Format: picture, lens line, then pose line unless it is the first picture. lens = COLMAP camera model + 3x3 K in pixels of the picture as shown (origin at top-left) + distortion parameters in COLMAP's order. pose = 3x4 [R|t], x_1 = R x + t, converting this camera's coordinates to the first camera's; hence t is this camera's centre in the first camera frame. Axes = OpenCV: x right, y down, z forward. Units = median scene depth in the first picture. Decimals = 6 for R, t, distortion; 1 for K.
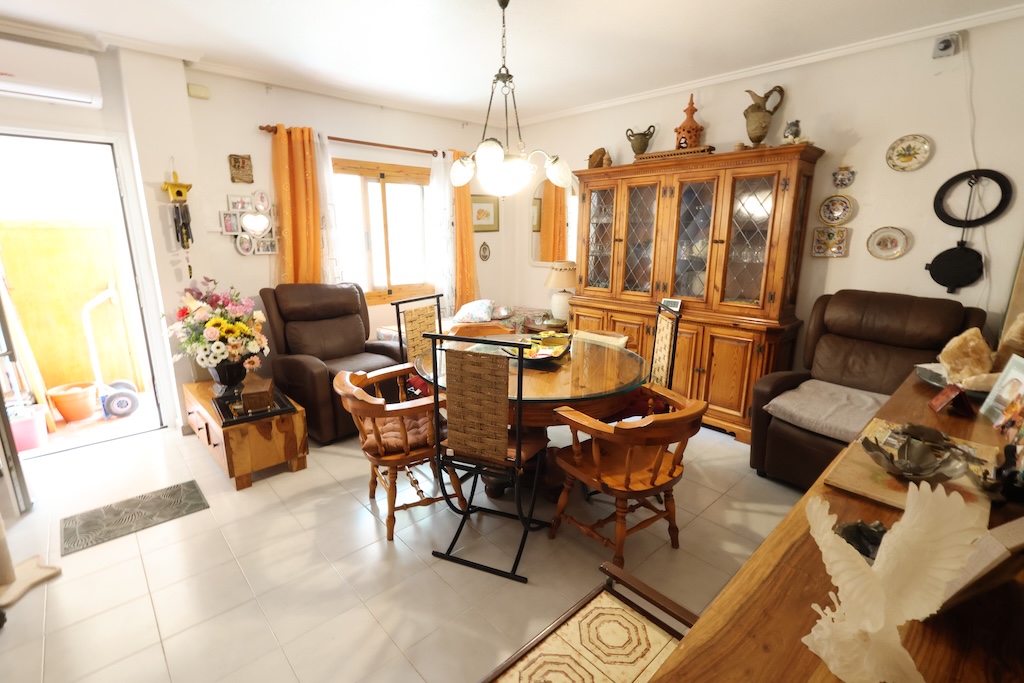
lens RADIAL K [[473.2, 0, 508.9], [0, 473.2, 343.6], [0, 0, 1]] dist [0.000955, 0.000616]
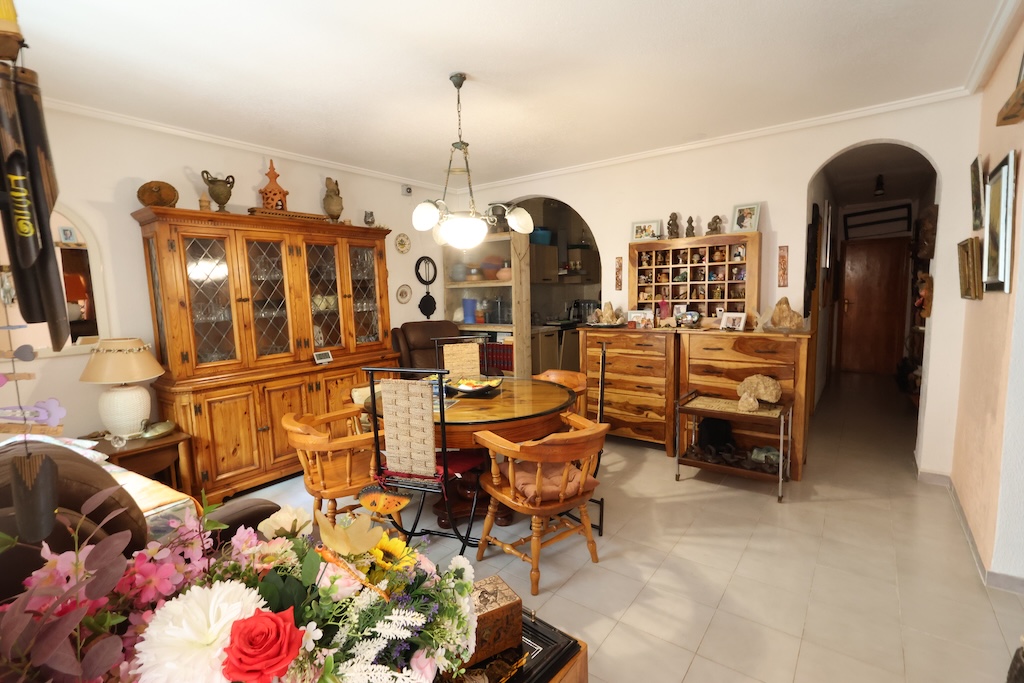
lens RADIAL K [[473.2, 0, 509.7], [0, 473.2, 344.7], [0, 0, 1]] dist [0.000955, 0.000616]
pose [[-0.179381, -0.110322, 0.977574, -0.781344], [0.256393, 0.954109, 0.154721, -0.171050], [-0.949781, 0.278397, -0.142864, 0.782266]]
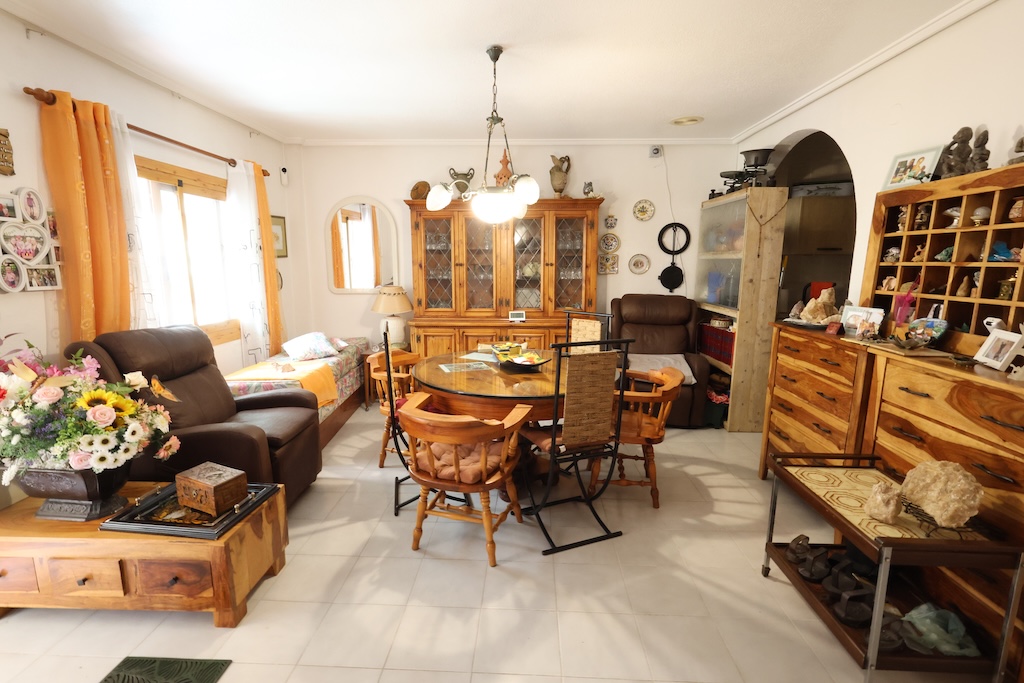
lens RADIAL K [[473.2, 0, 511.4], [0, 473.2, 342.2], [0, 0, 1]] dist [0.000955, 0.000616]
pose [[0.705985, -0.121775, 0.697679, -0.553644], [0.164046, 0.986433, 0.006176, -0.026307], [-0.688966, 0.110091, 0.716384, 0.146497]]
